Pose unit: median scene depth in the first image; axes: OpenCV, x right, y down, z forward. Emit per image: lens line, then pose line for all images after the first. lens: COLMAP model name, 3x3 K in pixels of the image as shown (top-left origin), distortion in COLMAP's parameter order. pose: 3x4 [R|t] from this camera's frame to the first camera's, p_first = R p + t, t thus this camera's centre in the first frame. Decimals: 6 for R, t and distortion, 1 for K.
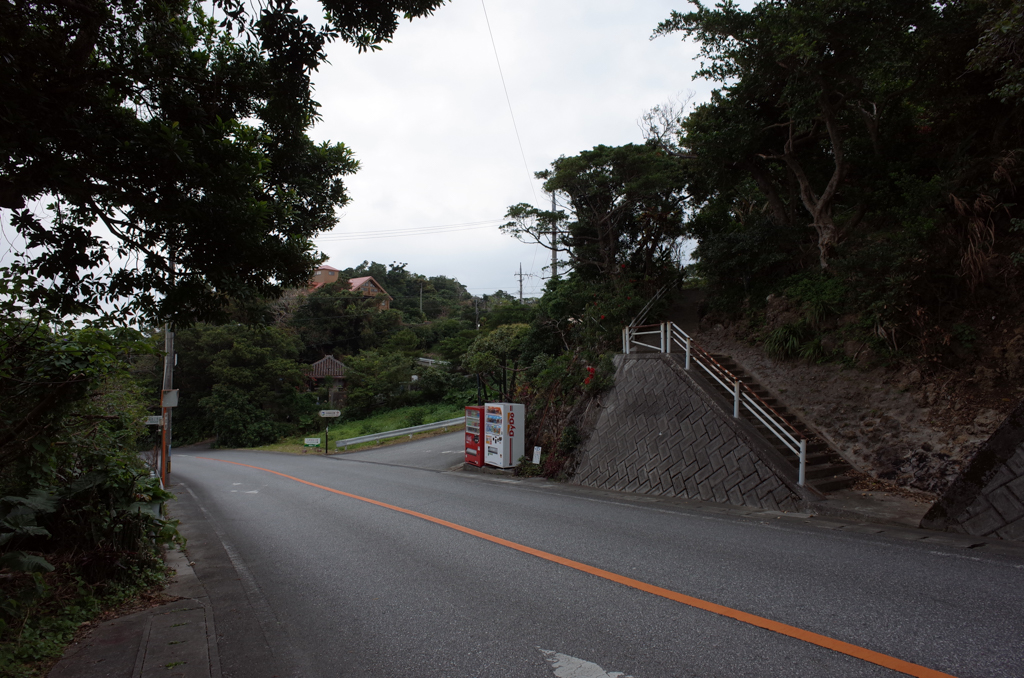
lens RADIAL K [[621.6, 0, 495.5], [0, 621.6, 340.8], [0, 0, 1]] dist [-0.044366, 0.003064]
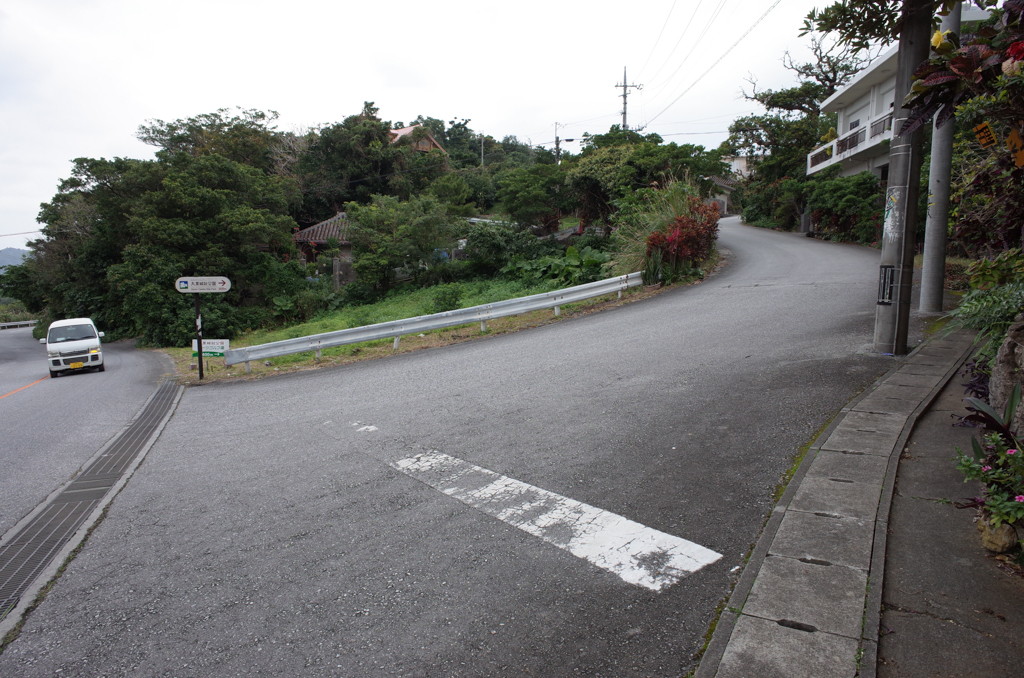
lens RADIAL K [[621.6, 0, 495.5], [0, 621.6, 340.8], [0, 0, 1]] dist [-0.044366, 0.003064]
pose [[0.992962, 0.020969, -0.116565, -0.016713], [0.000271, 0.983797, 0.179284, 0.051214], [0.118436, -0.178053, 0.976867, 0.392208]]
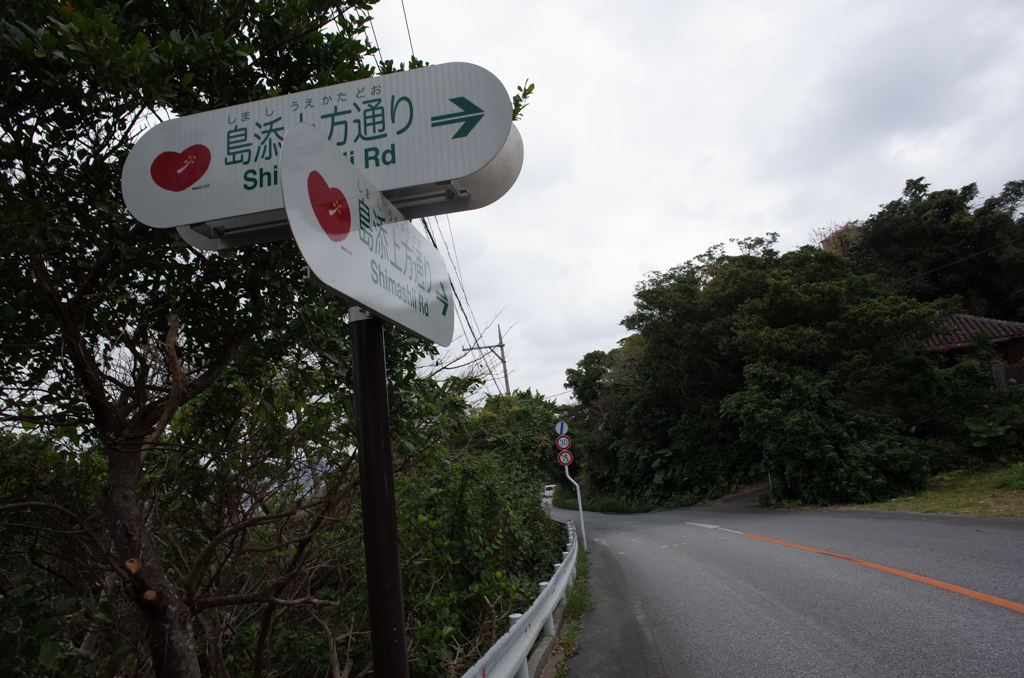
lens RADIAL K [[621.6, 0, 495.5], [0, 621.6, 340.8], [0, 0, 1]] dist [-0.044366, 0.003064]
pose [[0.716582, -0.191903, -0.670585, -0.254628], [0.138025, 0.981409, -0.133360, 0.080859], [0.683710, 0.003005, 0.729747, 0.491257]]
